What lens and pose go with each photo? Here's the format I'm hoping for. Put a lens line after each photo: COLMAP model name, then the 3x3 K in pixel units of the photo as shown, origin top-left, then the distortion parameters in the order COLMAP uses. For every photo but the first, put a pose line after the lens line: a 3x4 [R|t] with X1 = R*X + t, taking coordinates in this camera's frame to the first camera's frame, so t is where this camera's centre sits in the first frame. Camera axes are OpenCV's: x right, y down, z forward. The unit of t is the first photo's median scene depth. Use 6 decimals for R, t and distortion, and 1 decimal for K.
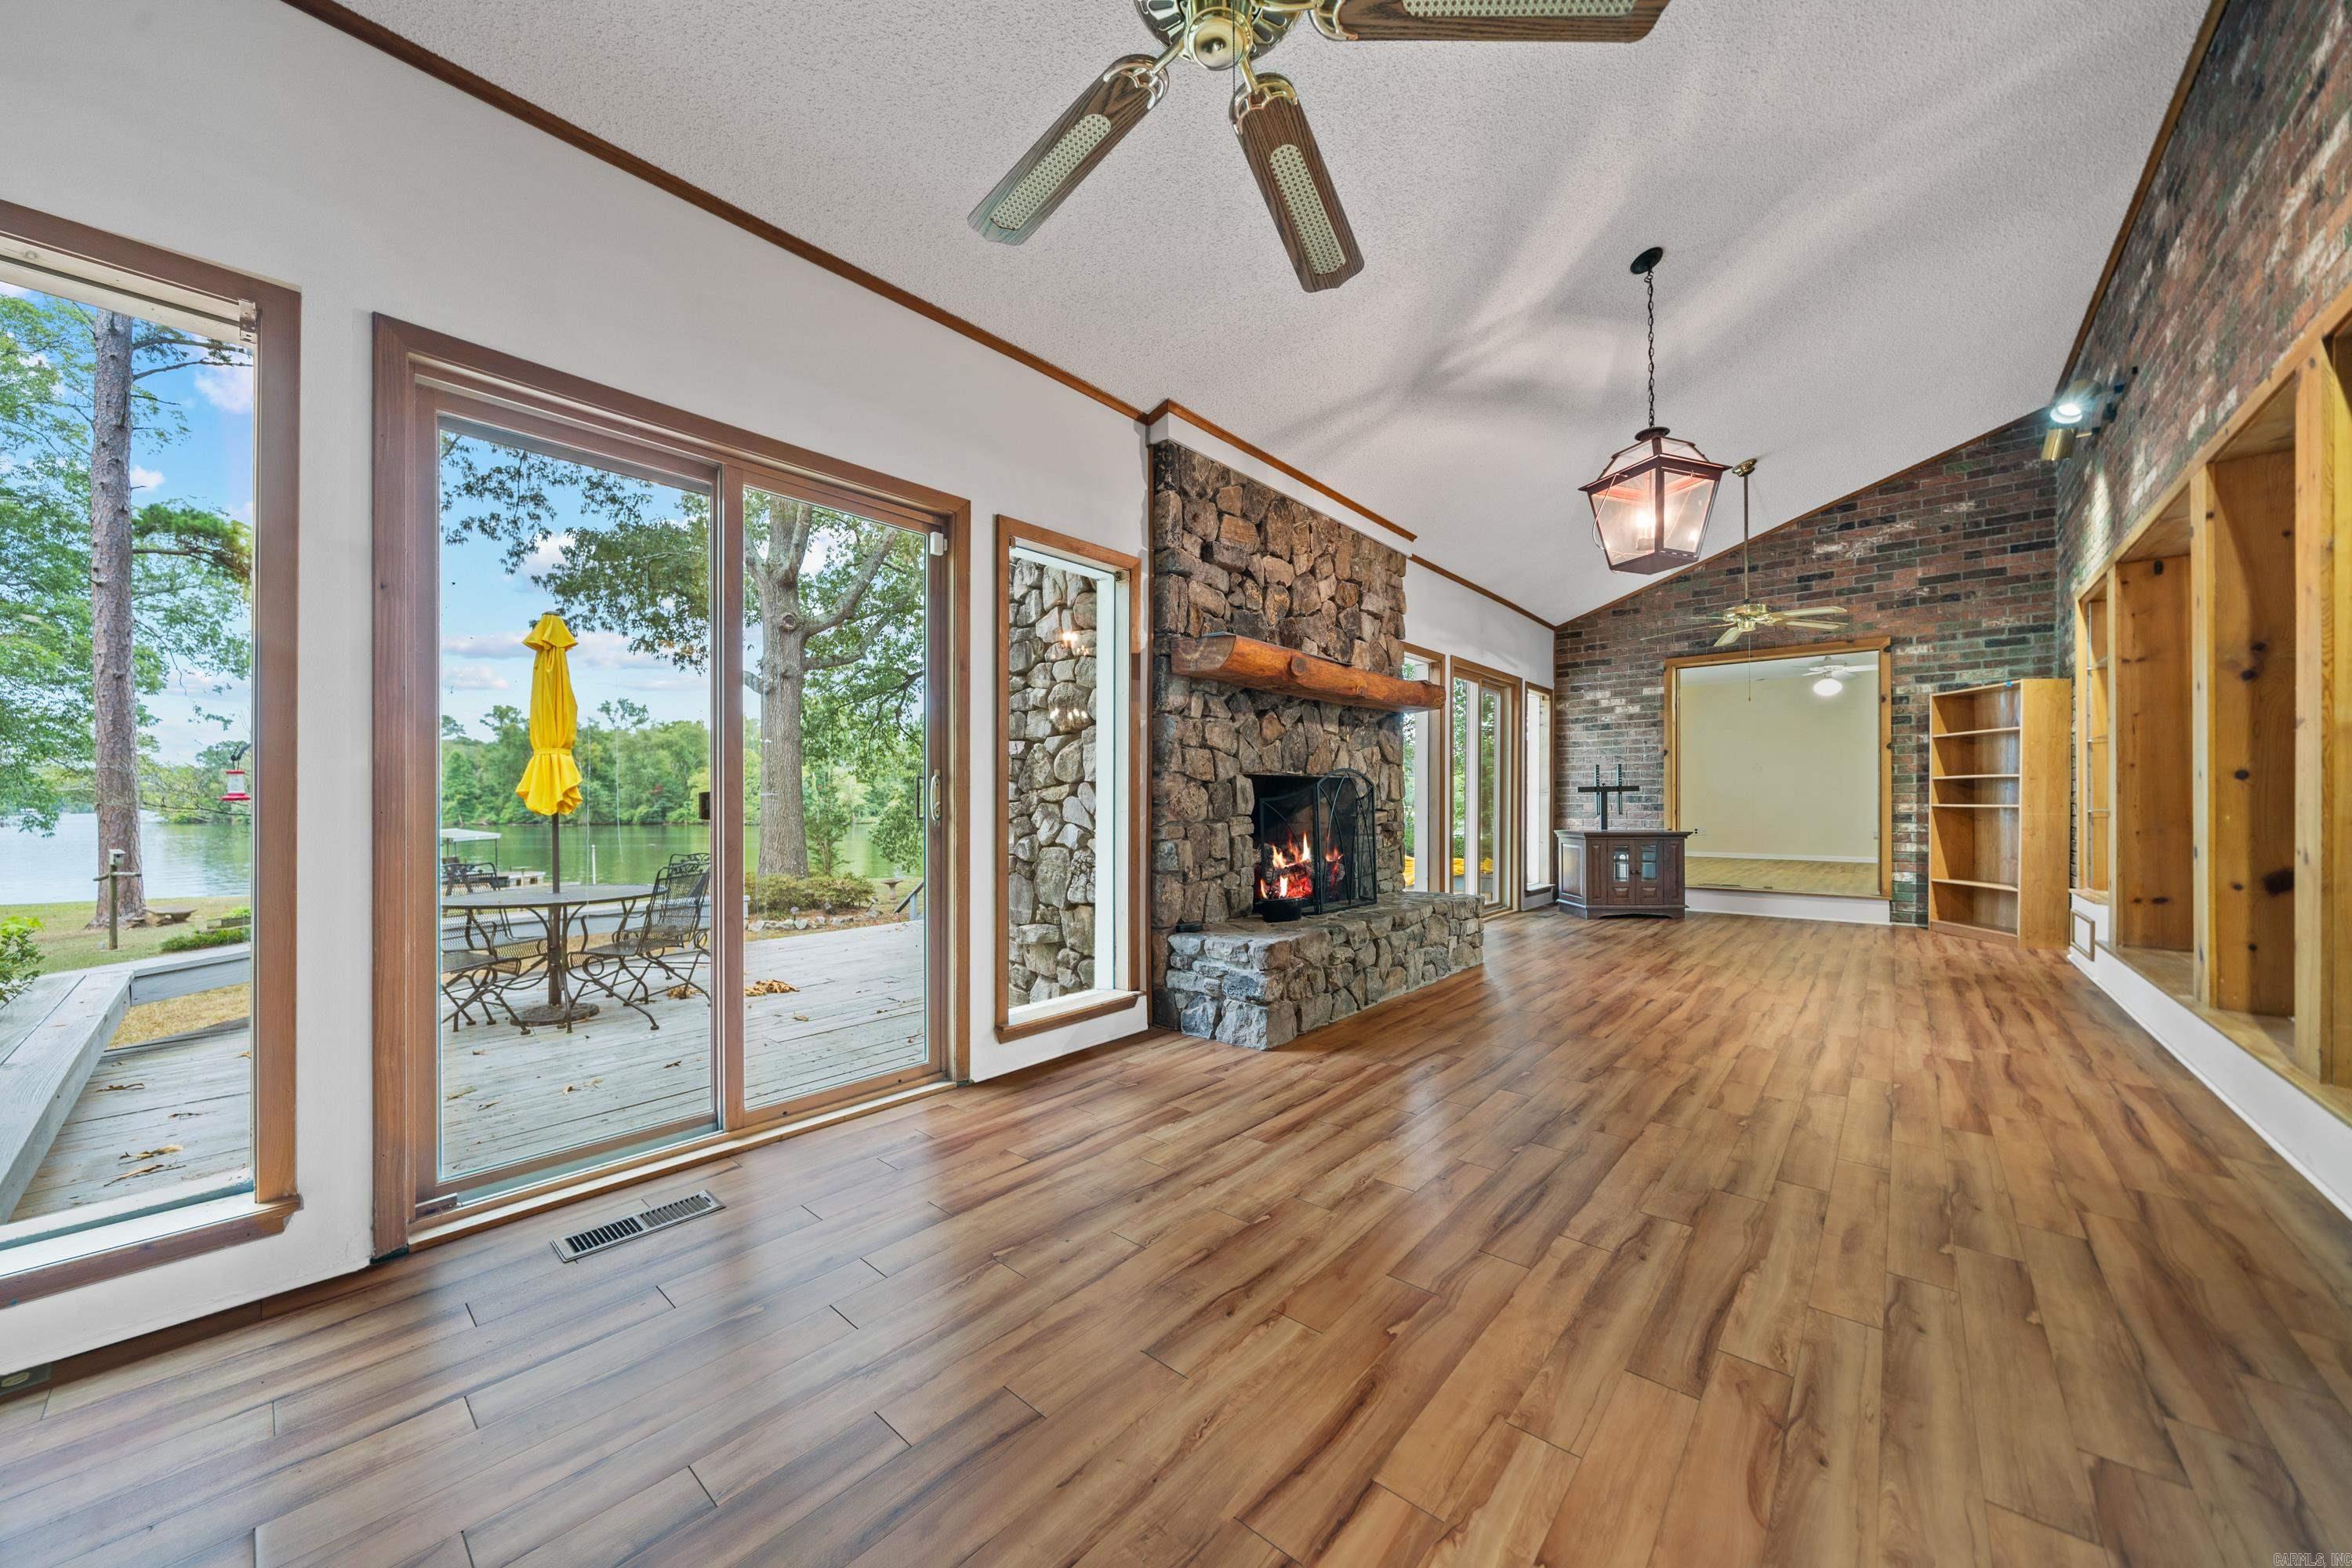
lens RADIAL K [[806.2, 0, 1179.7], [0, 806.2, 798.5], [0, 0, 1]] dist [-0.003294, -0.000065]
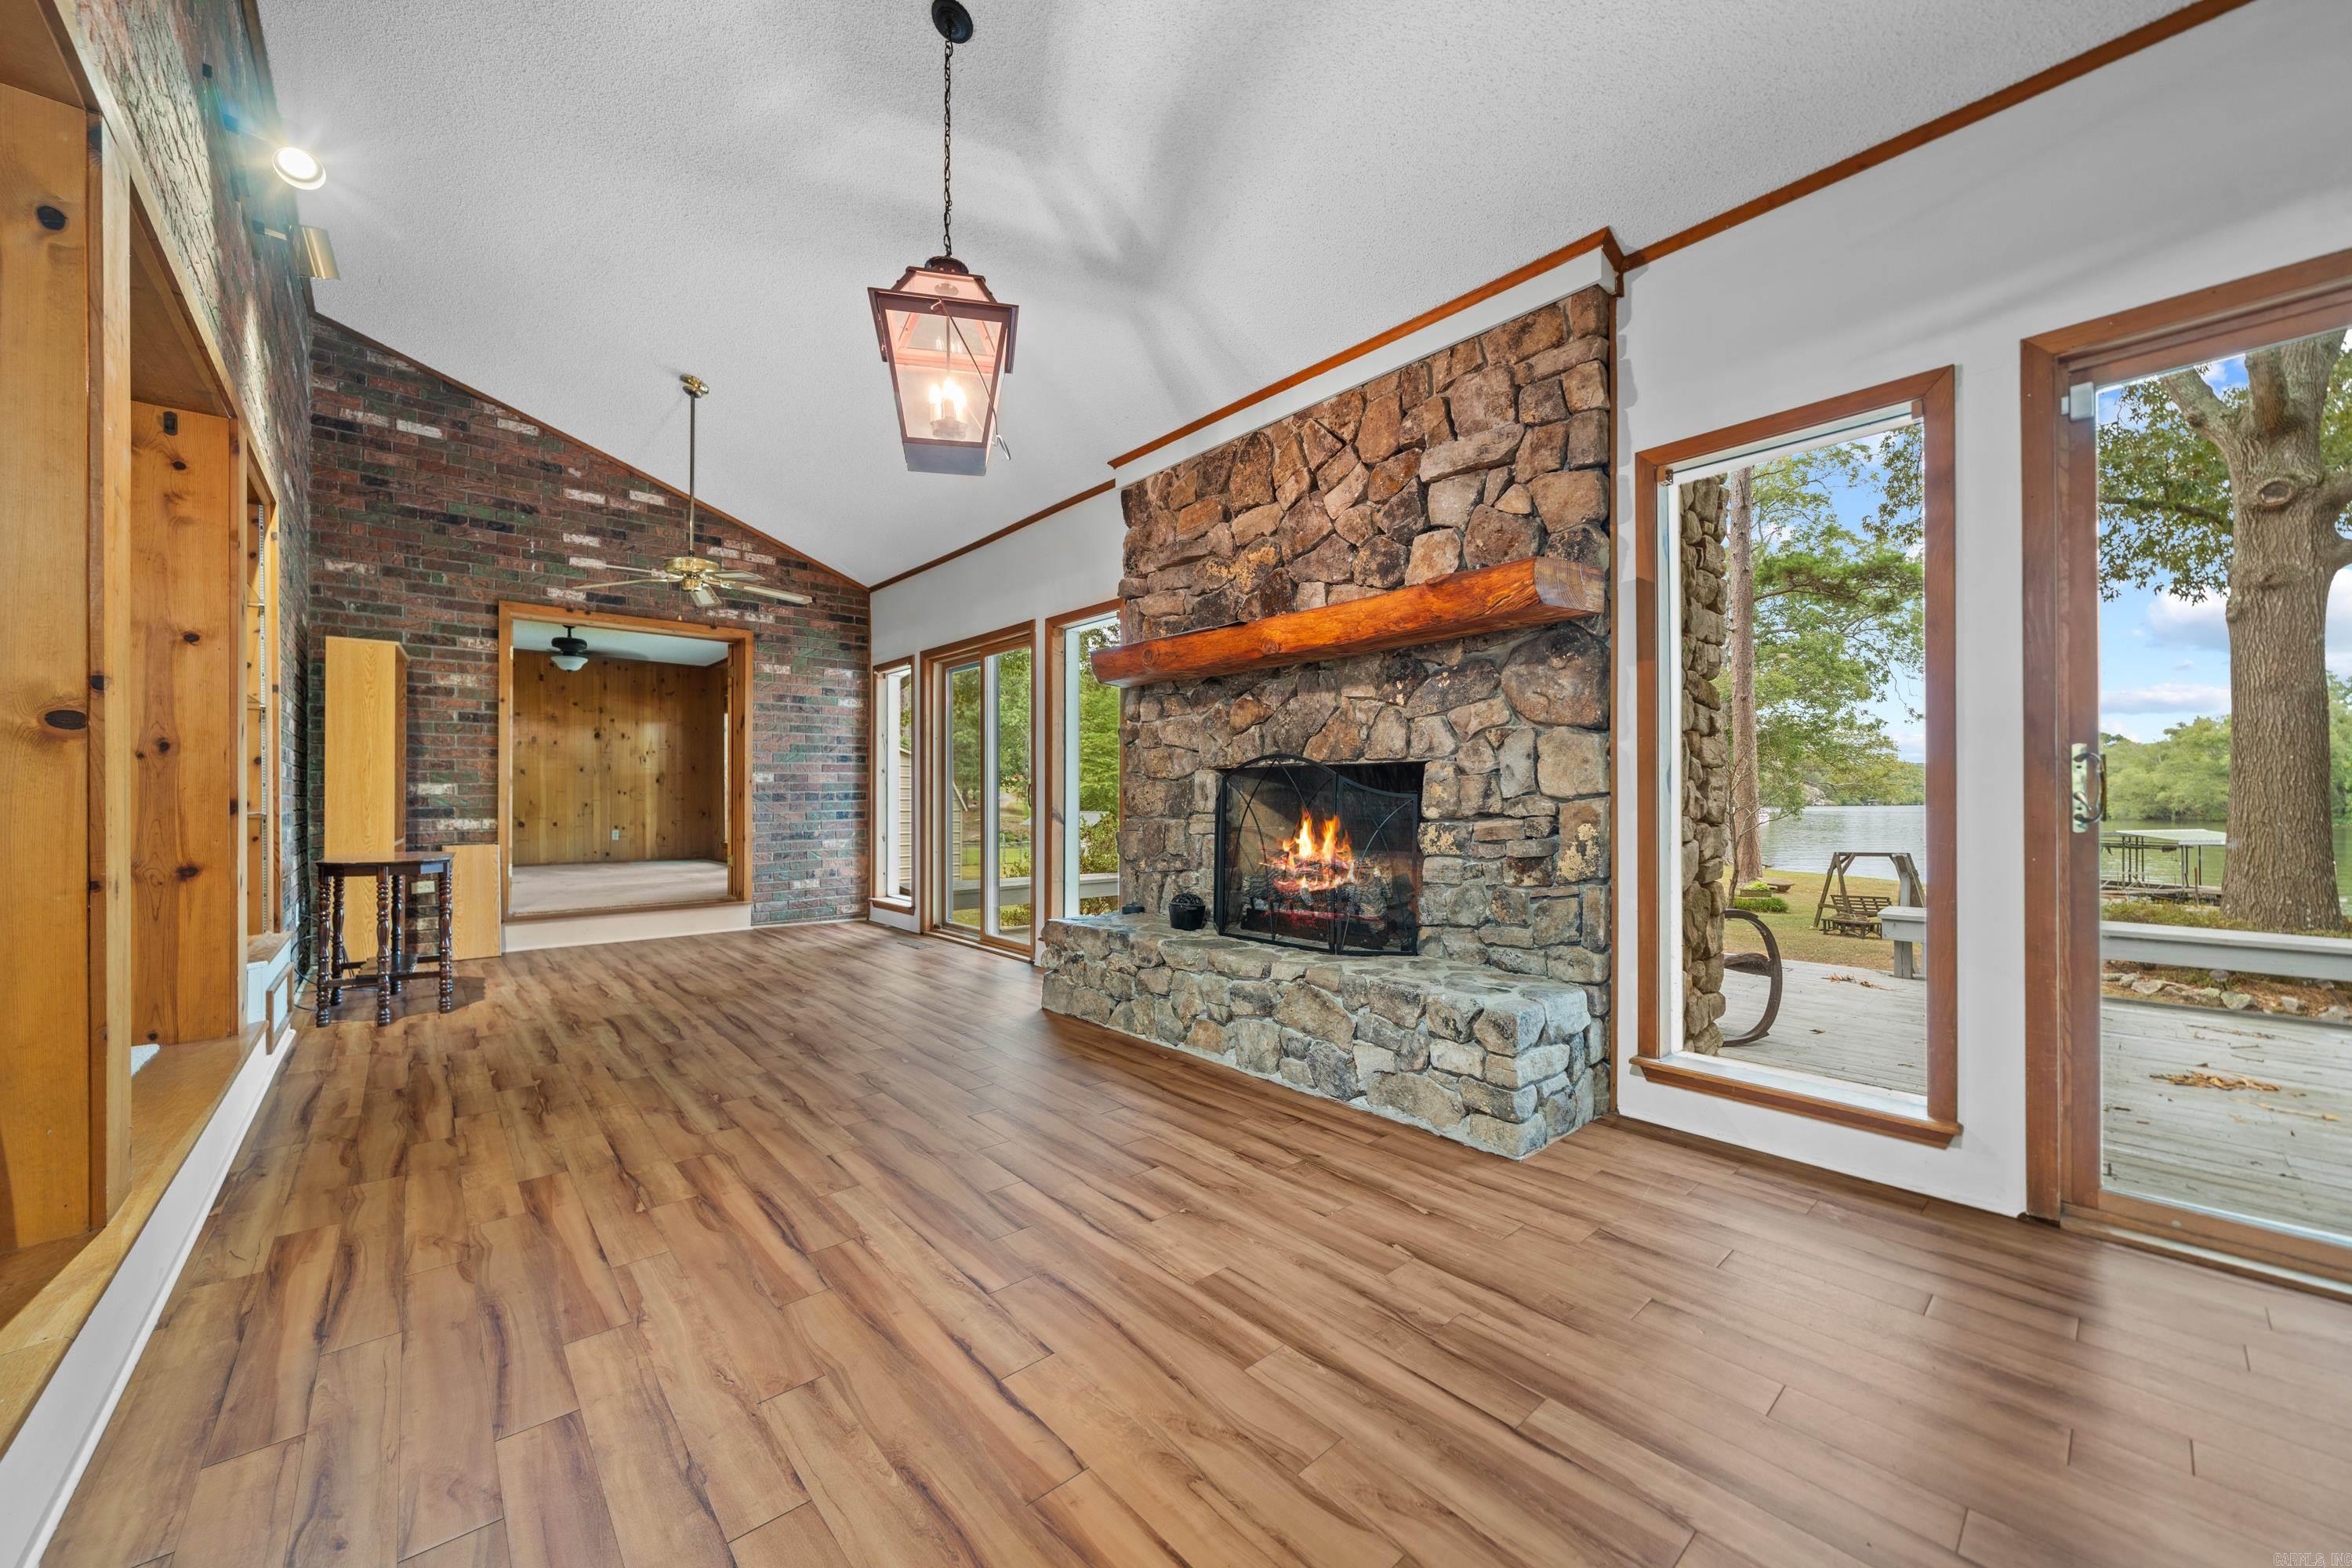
lens RADIAL K [[908.5, 0, 1164.1], [0, 908.5, 789.1], [0, 0, 1]] dist [-0.000510, 0.000051]
pose [[-0.144849, -0.005513, -0.989438, 1.238313], [0.004381, 0.999971, -0.006213, -0.000119], [0.989444, -0.005234, -0.144820, 1.205217]]
